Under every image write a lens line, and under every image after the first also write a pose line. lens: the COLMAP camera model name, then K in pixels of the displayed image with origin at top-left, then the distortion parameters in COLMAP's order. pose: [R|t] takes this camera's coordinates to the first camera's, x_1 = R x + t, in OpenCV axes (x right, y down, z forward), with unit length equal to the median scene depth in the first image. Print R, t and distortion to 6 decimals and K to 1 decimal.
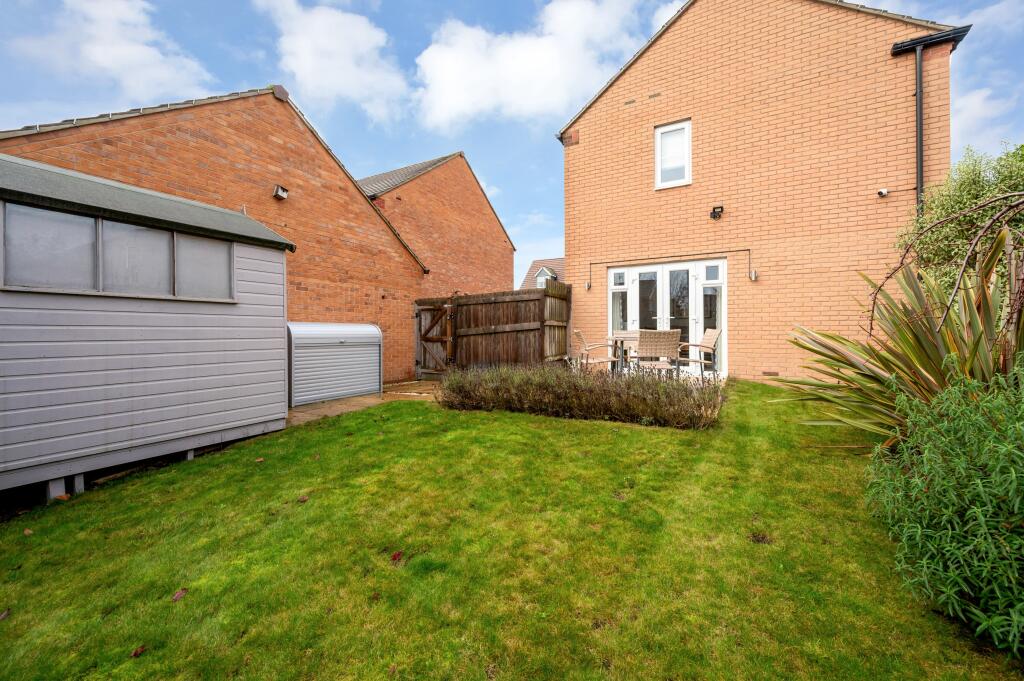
lens RADIAL K [[407.8, 0, 512.5], [0, 407.8, 338.7], [0, 0, 1]] dist [0.000322, 0.000460]
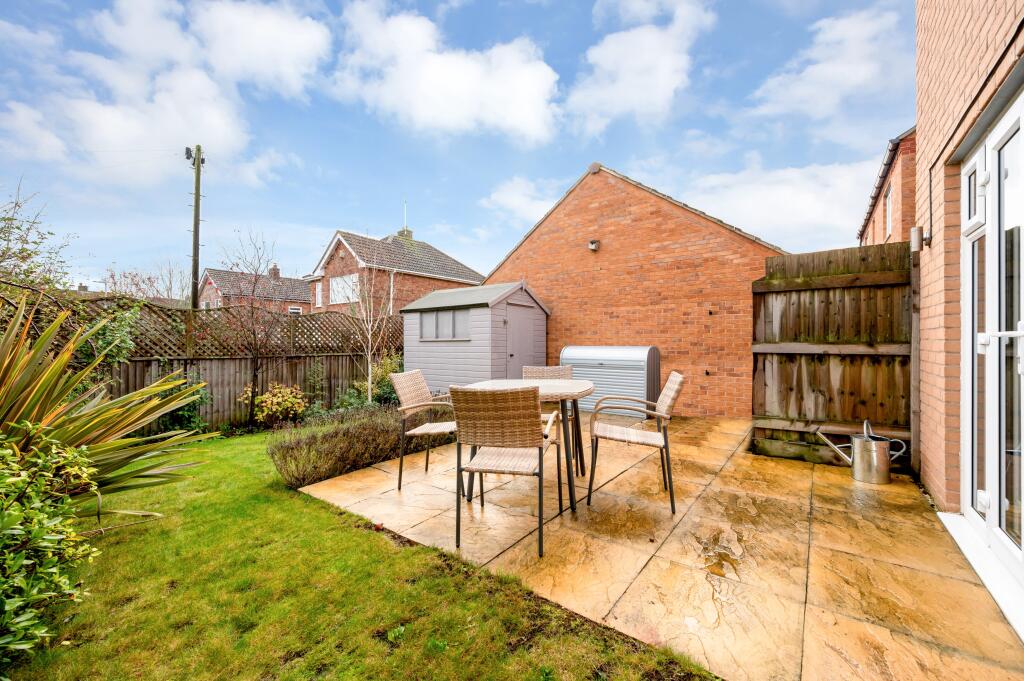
lens RADIAL K [[407.8, 0, 487.0], [0, 407.8, 339.8], [0, 0, 1]] dist [0.000322, 0.000460]
pose [[-0.187493, -0.000097, -0.982266, 0.681003], [-0.007472, 0.999971, 0.001327, -0.051773], [0.982238, 0.007589, -0.187488, 0.814270]]
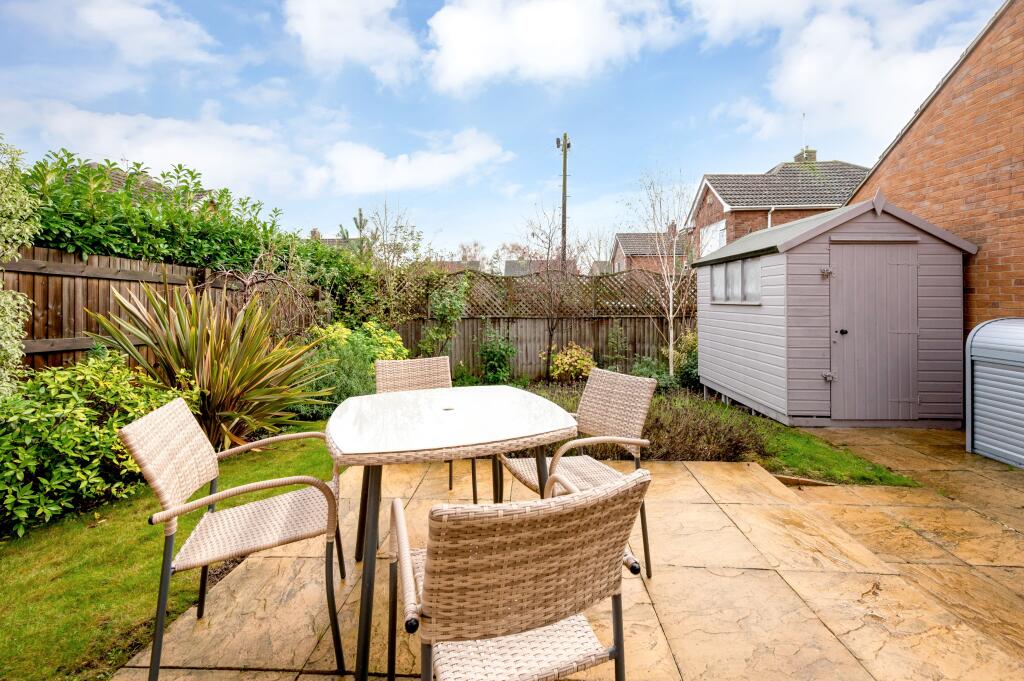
lens RADIAL K [[407.8, 0, 517.1], [0, 407.8, 290.4], [0, 0, 1]] dist [0.000322, 0.000460]
pose [[-0.899705, 0.006885, -0.436443, 0.308597], [0.009420, 0.999949, -0.003644, -0.075742], [0.436396, -0.007390, -0.899724, 1.020127]]
